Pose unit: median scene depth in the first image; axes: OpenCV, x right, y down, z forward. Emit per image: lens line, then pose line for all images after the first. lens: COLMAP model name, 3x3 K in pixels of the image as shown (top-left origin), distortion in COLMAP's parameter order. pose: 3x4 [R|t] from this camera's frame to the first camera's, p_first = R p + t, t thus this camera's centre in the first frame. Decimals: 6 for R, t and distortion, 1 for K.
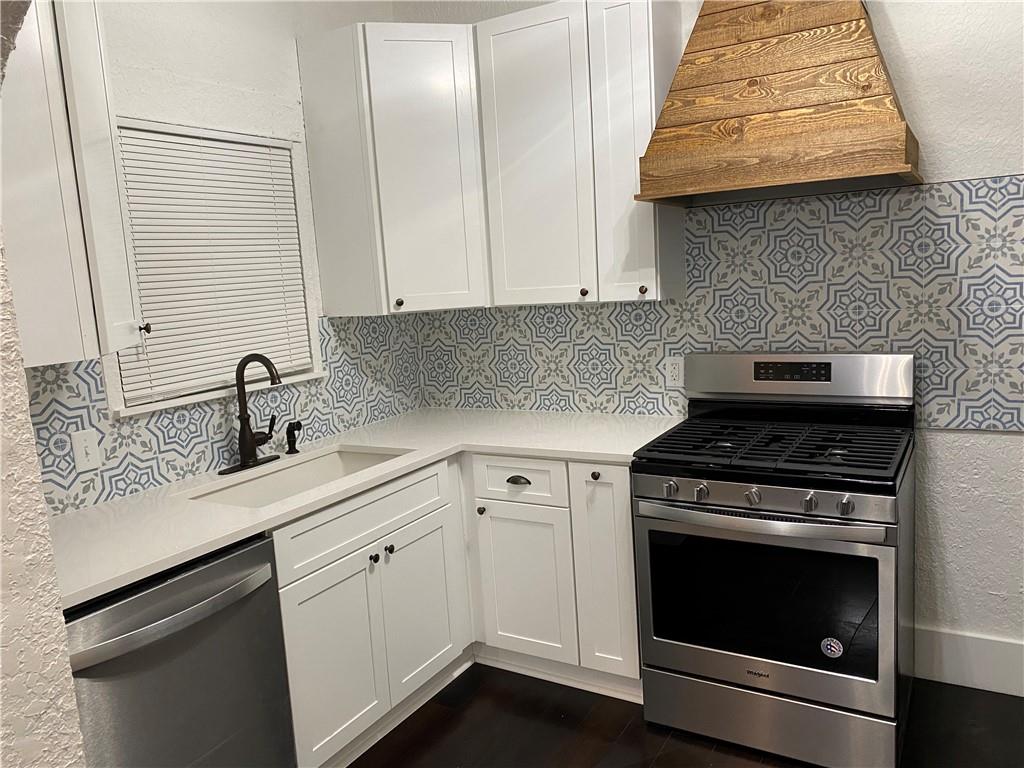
lens RADIAL K [[796.0, 0, 509.5], [0, 796.0, 389.0], [0, 0, 1]] dist [0.080066, -0.081329]
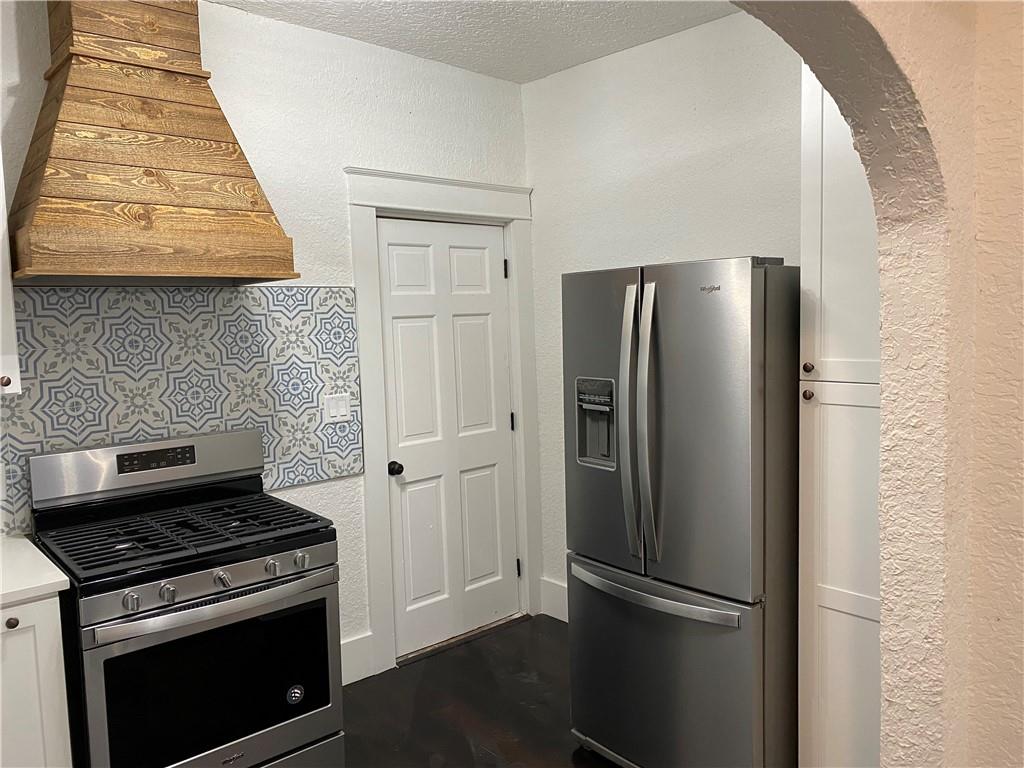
lens RADIAL K [[796.0, 0, 514.5], [0, 796.0, 375.4], [0, 0, 1]] dist [0.080066, -0.081329]
pose [[0.296196, -0.015021, 0.955009, -0.460090], [0.166489, 0.985381, -0.036137, -0.014060], [-0.940505, 0.169702, 0.294367, 0.272555]]
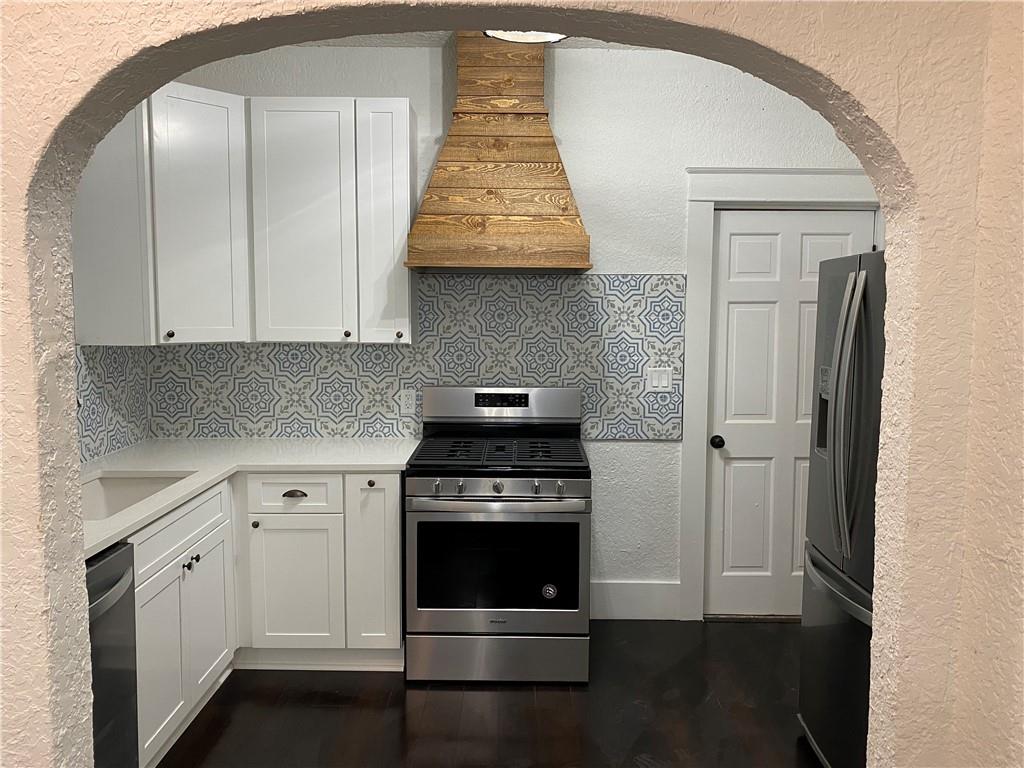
lens RADIAL K [[796.0, 0, 510.8], [0, 796.0, 382.0], [0, 0, 1]] dist [0.080066, -0.081329]
pose [[0.856696, 0.021446, 0.515376, -0.325982], [0.018130, 0.997266, -0.071635, 0.043741], [-0.515503, 0.070713, 0.853965, -0.157458]]
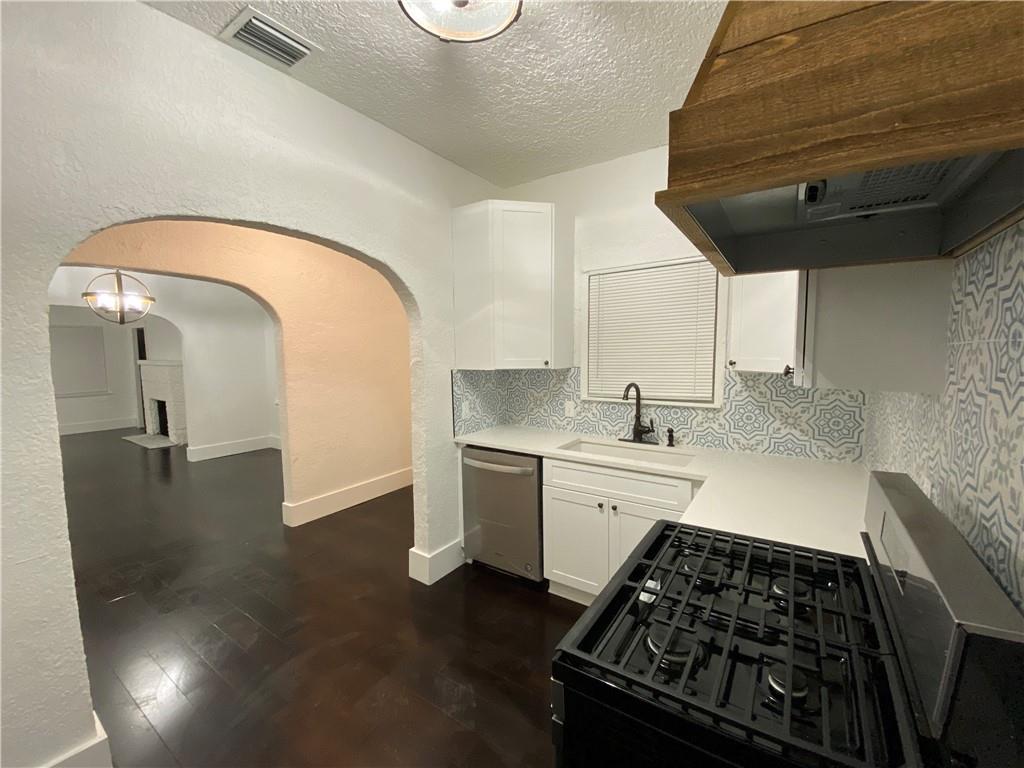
lens RADIAL K [[412.1, 0, 504.1], [0, 412.1, 388.0], [0, 0, 1]] dist [0.001751, 0.000037]
pose [[-0.105690, 0.158098, -0.981751, 0.630192], [-0.115815, 0.978604, 0.170060, -0.153952], [0.987632, 0.131675, -0.085119, 0.745142]]
